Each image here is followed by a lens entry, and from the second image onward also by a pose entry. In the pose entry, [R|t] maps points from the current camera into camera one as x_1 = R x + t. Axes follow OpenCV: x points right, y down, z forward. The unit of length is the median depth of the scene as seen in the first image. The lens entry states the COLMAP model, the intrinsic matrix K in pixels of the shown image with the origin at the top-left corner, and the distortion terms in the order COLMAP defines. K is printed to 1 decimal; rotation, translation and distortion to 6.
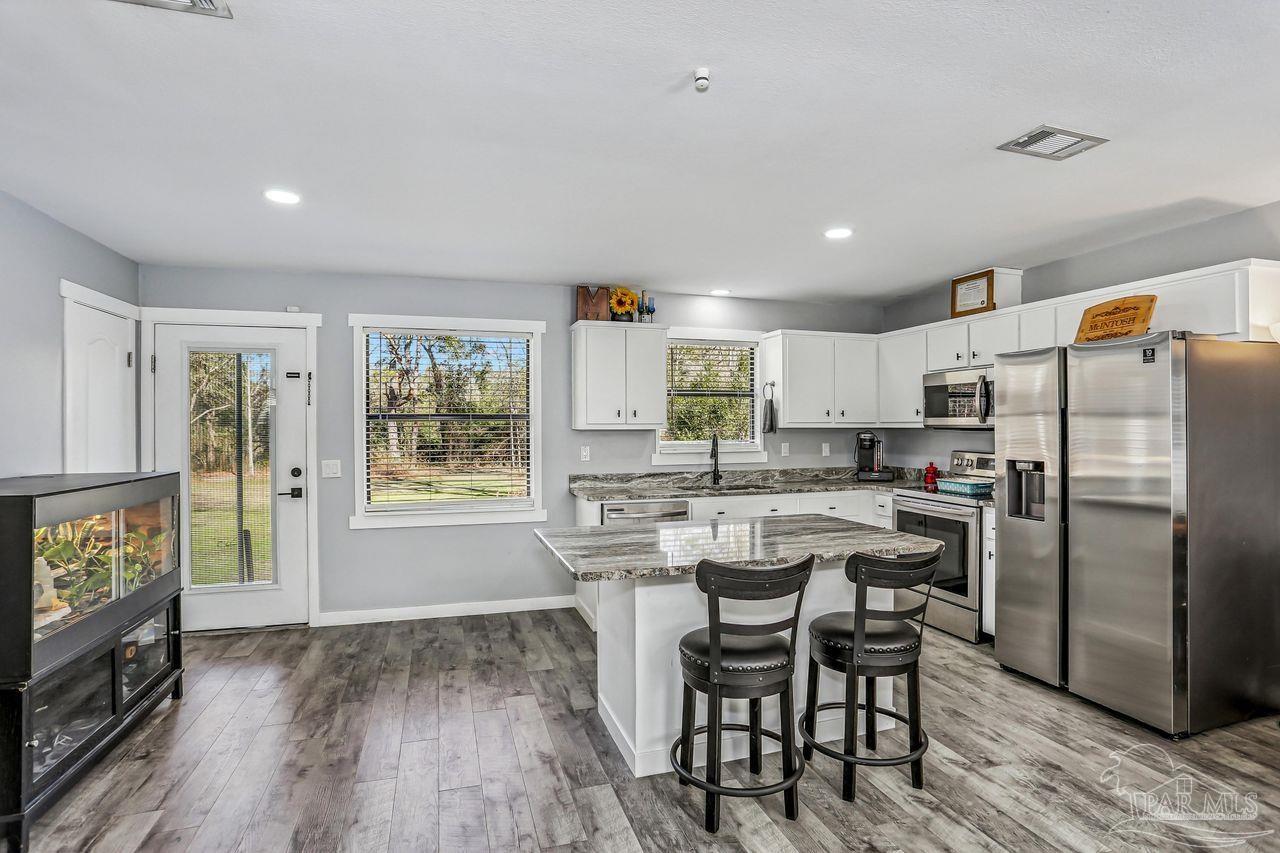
lens RADIAL K [[654.5, 0, 644.7], [0, 654.5, 425.6], [0, 0, 1]] dist [-0.076943, 0.048642]
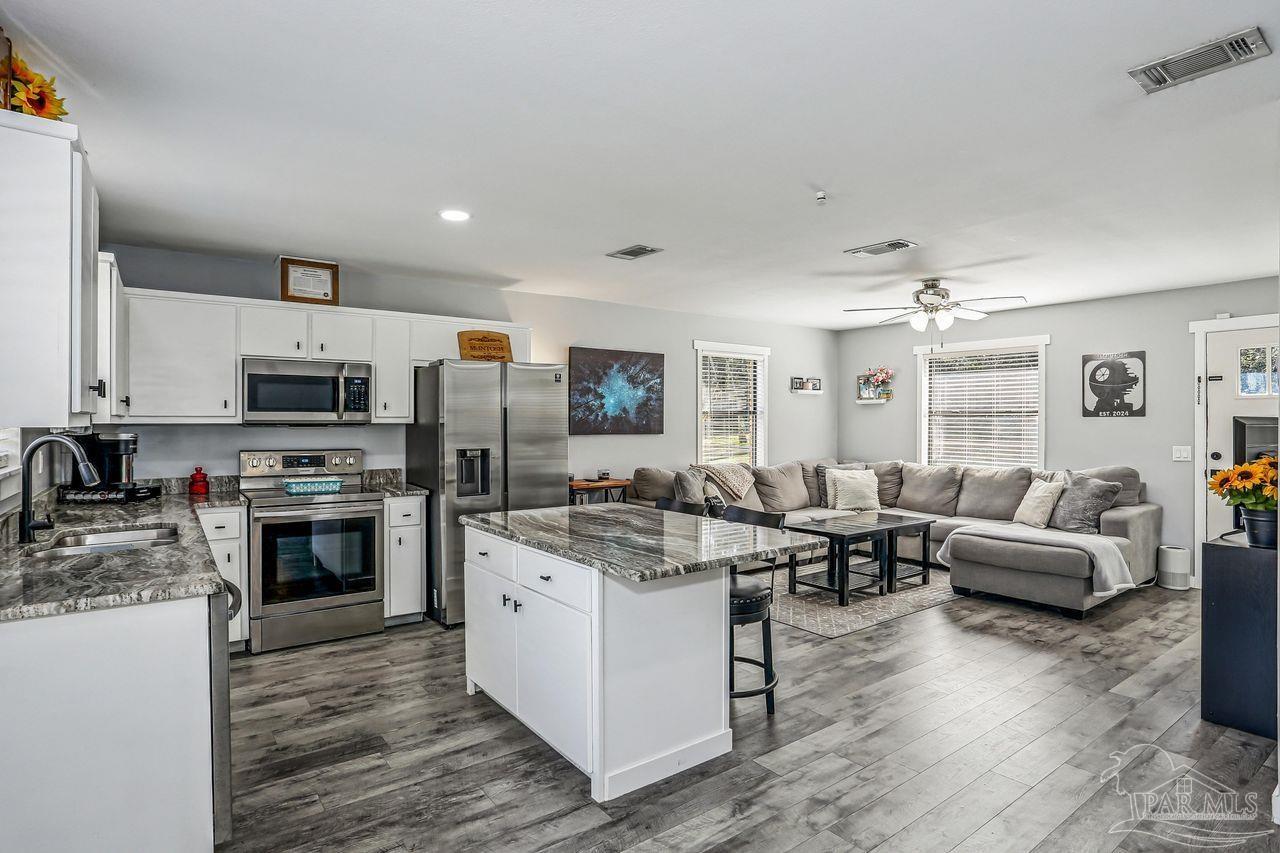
lens RADIAL K [[664.1, 0, 652.4], [0, 664.1, 424.8], [0, 0, 1]] dist [-0.033171, 0.015465]
pose [[-0.332124, -0.000683, 0.943235, -0.523776], [0.000500, 0.999999, 0.000900, 0.004406], [-0.943236, 0.000771, -0.332124, 0.780796]]
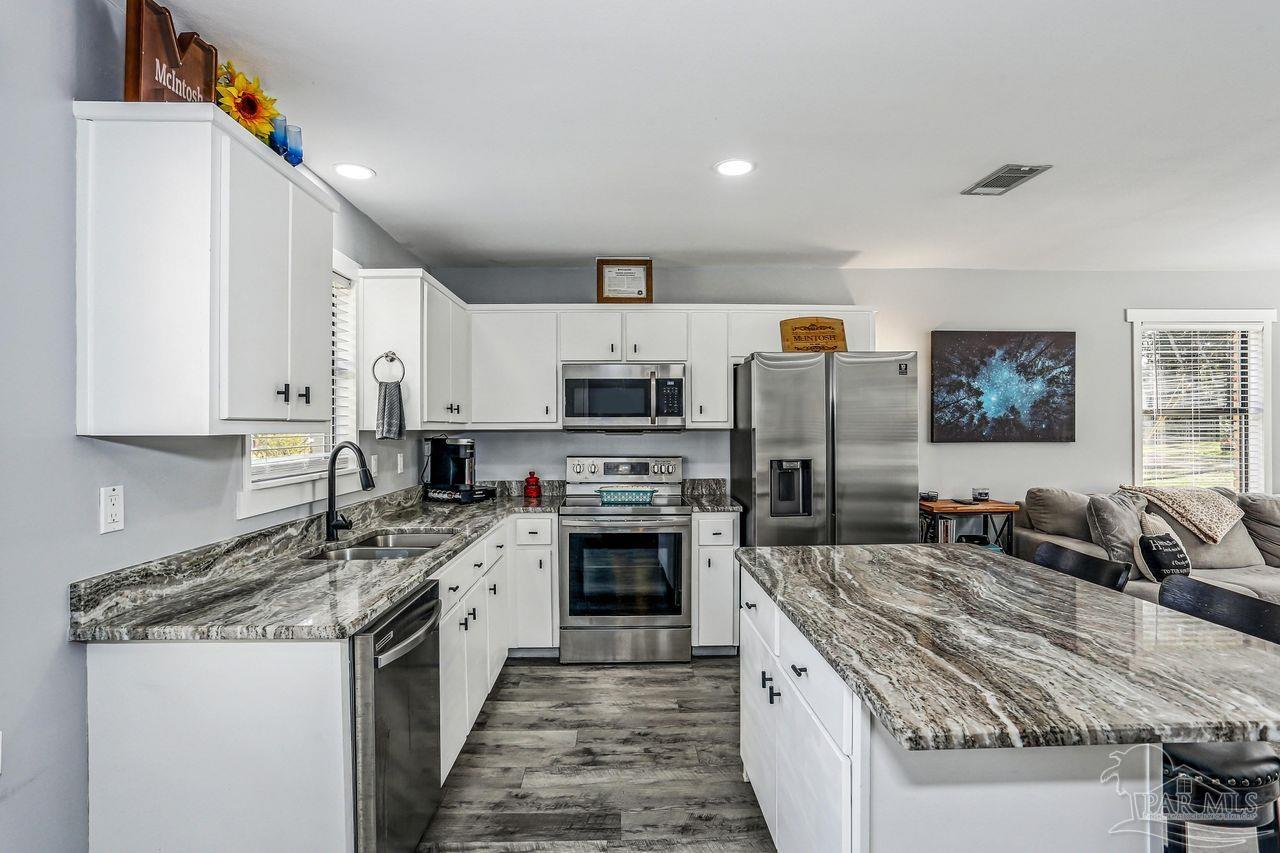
lens RADIAL K [[654.5, 0, 644.7], [0, 654.5, 425.6], [0, 0, 1]] dist [-0.076943, 0.048642]
pose [[0.266813, 0.004587, 0.963737, -0.334841], [0.002743, 0.999981, -0.005519, 0.003461], [-0.963744, 0.004116, 0.266795, 0.672289]]
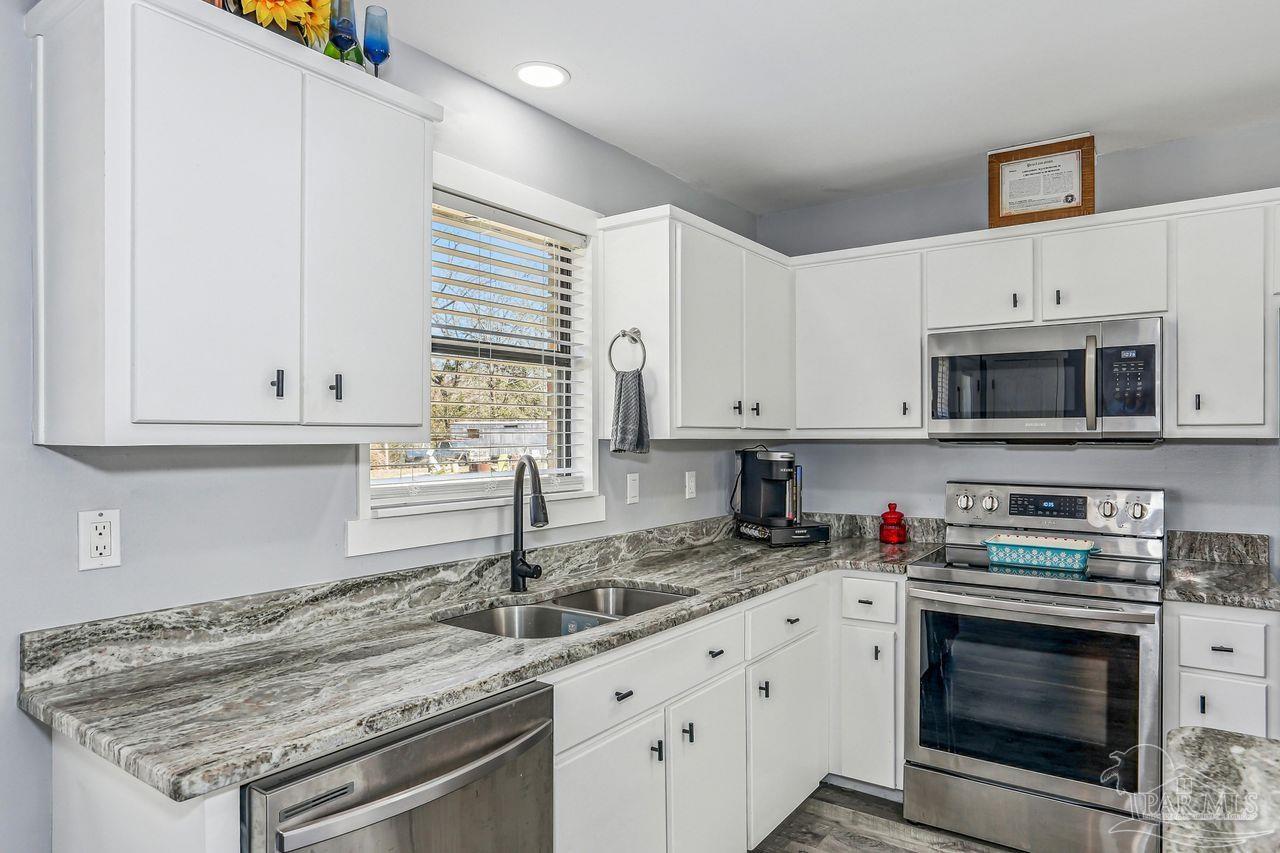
lens RADIAL K [[767.6, 0, 662.5], [0, 767.6, 439.8], [0, 0, 1]] dist [-0.054147, 0.042819]
pose [[0.790421, -0.000265, 0.612563, -0.100096], [-0.000797, 0.999999, 0.001460, 0.003218], [-0.612563, -0.001642, 0.790420, 0.646721]]
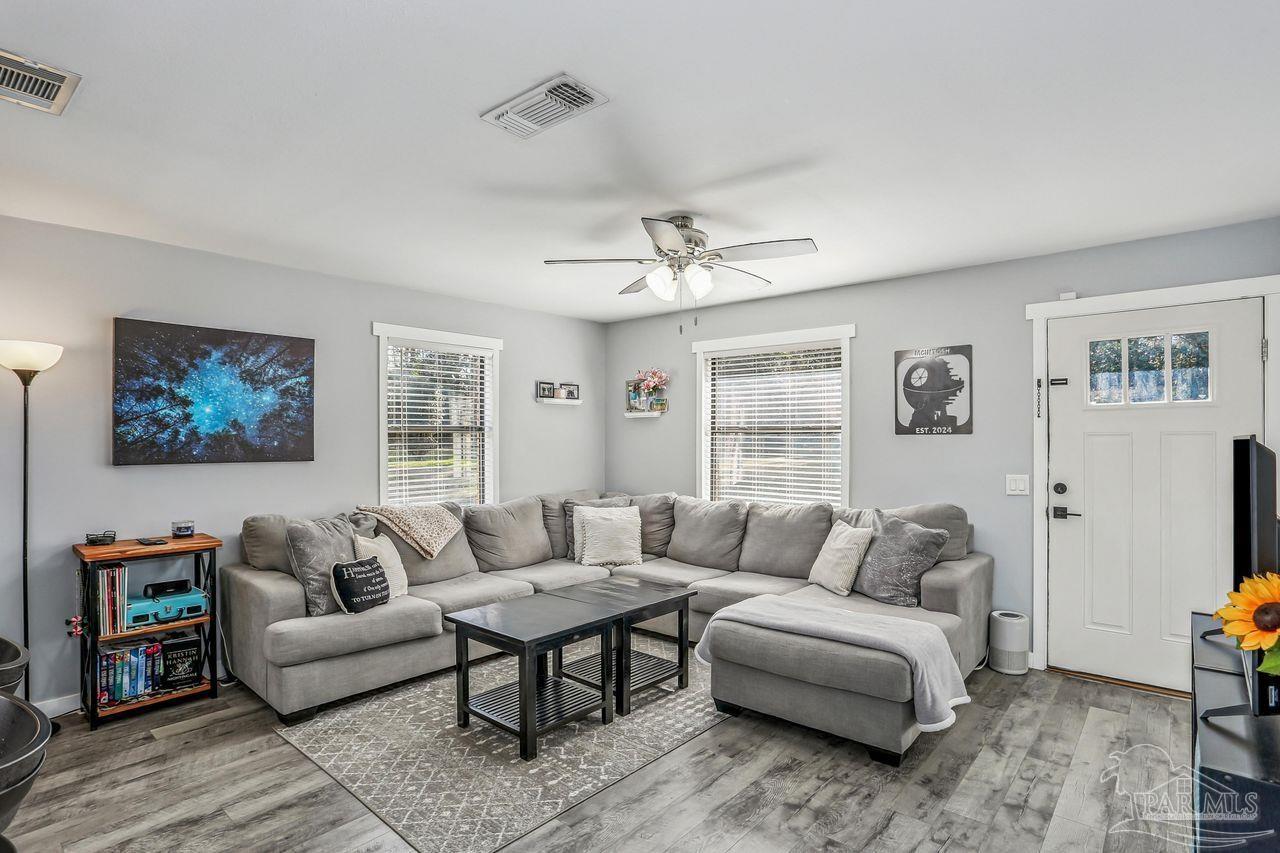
lens RADIAL K [[642.6, 0, 636.2], [0, 642.6, 441.9], [0, 0, 1]] dist [-0.073435, 0.036376]
pose [[-0.518409, 0.001097, 0.855132, -0.205626], [0.003028, 0.999995, 0.000553, -0.000271], [-0.855128, 0.002876, -0.518410, 0.384995]]
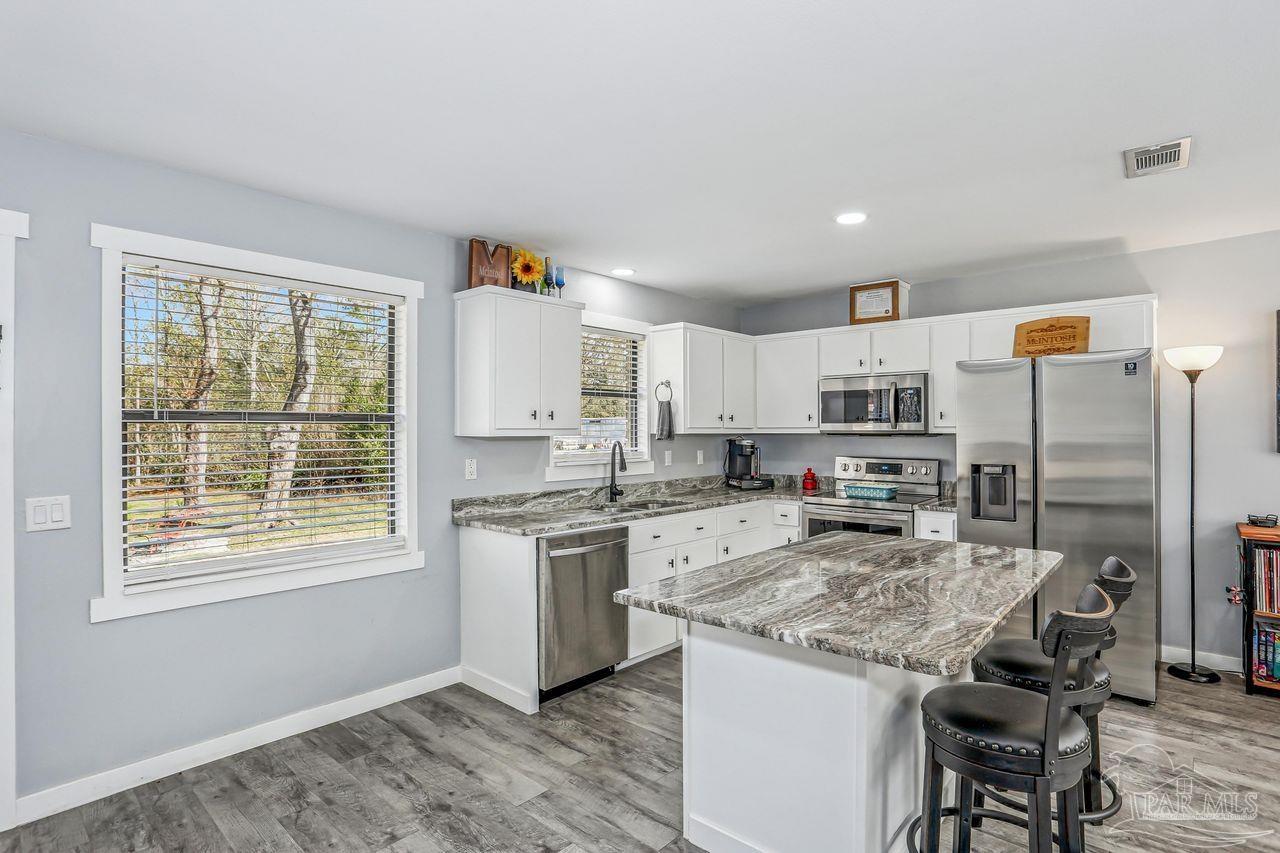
lens RADIAL K [[654.5, 0, 644.7], [0, 654.5, 425.6], [0, 0, 1]] dist [-0.076943, 0.048642]
pose [[0.856727, 0.005108, 0.515745, -0.307223], [-0.000562, 0.999960, -0.008970, 0.000410], [-0.515770, 0.007396, 0.856695, 0.282858]]
